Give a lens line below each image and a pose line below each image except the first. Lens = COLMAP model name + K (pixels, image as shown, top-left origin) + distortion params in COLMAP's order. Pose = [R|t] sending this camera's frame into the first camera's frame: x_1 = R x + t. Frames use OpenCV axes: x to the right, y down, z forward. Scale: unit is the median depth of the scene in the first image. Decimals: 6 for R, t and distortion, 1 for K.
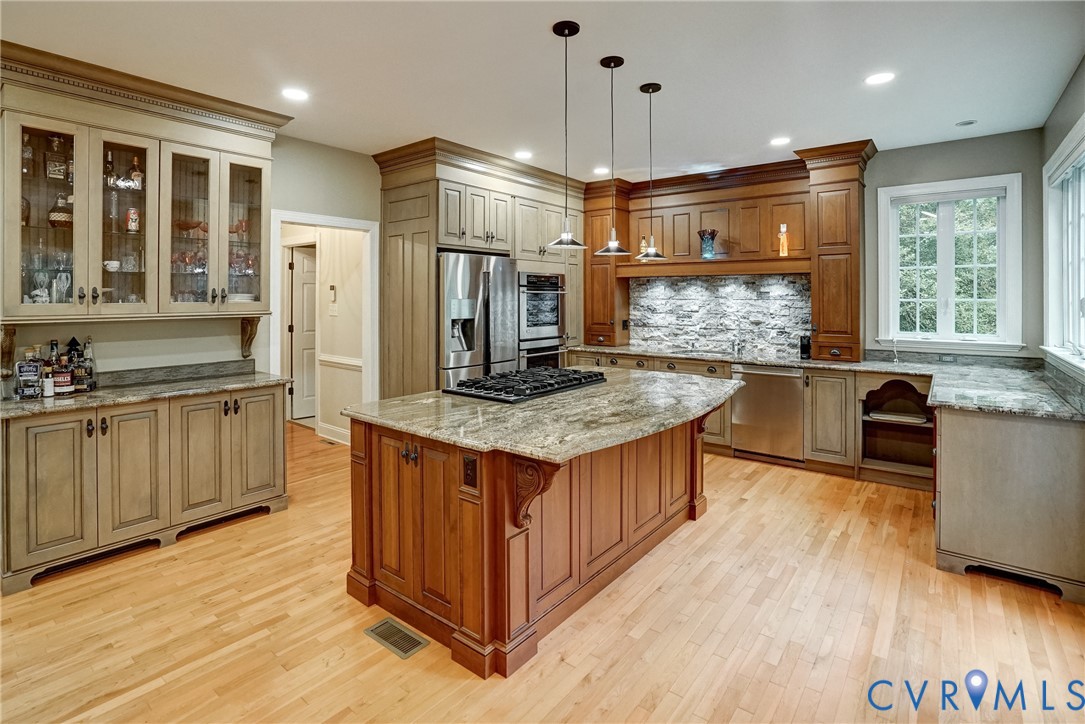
lens RADIAL K [[529.7, 0, 539.4], [0, 529.7, 293.4], [0, 0, 1]] dist [-0.052832, 0.018881]
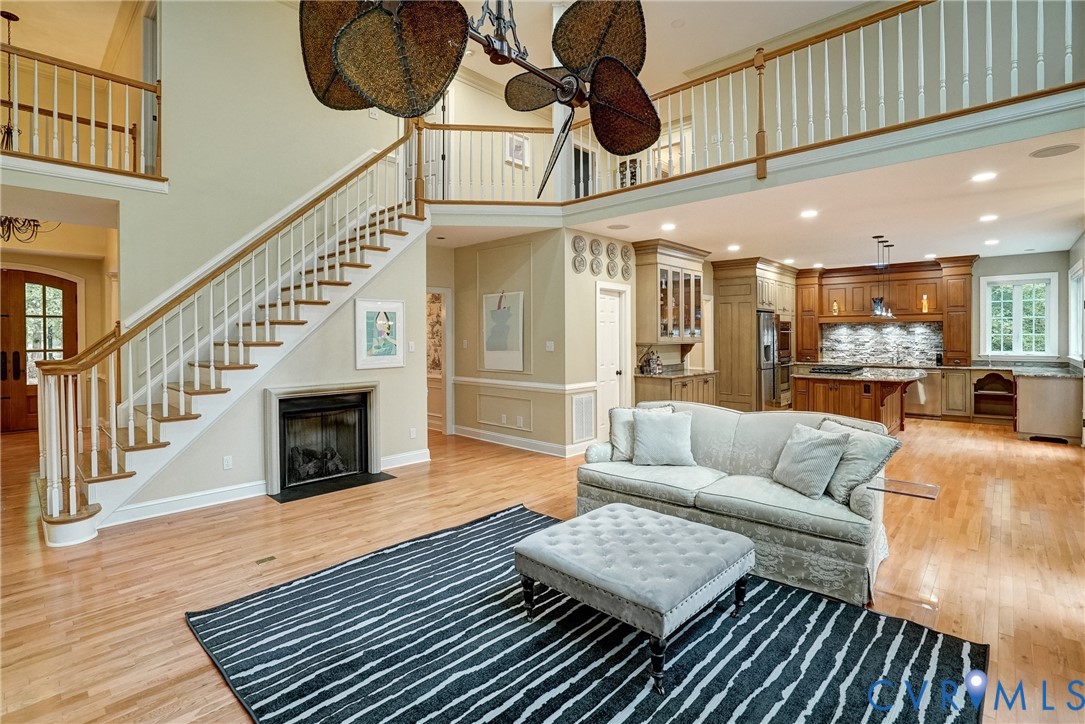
lens RADIAL K [[508.4, 0, 546.9], [0, 508.4, 338.8], [0, 0, 1]] dist [-0.020922, 0.000838]
pose [[0.997493, -0.004164, -0.070638, -0.796780], [0.005048, 0.999911, 0.012339, -0.003704], [0.070581, -0.012664, 0.997426, -0.941123]]
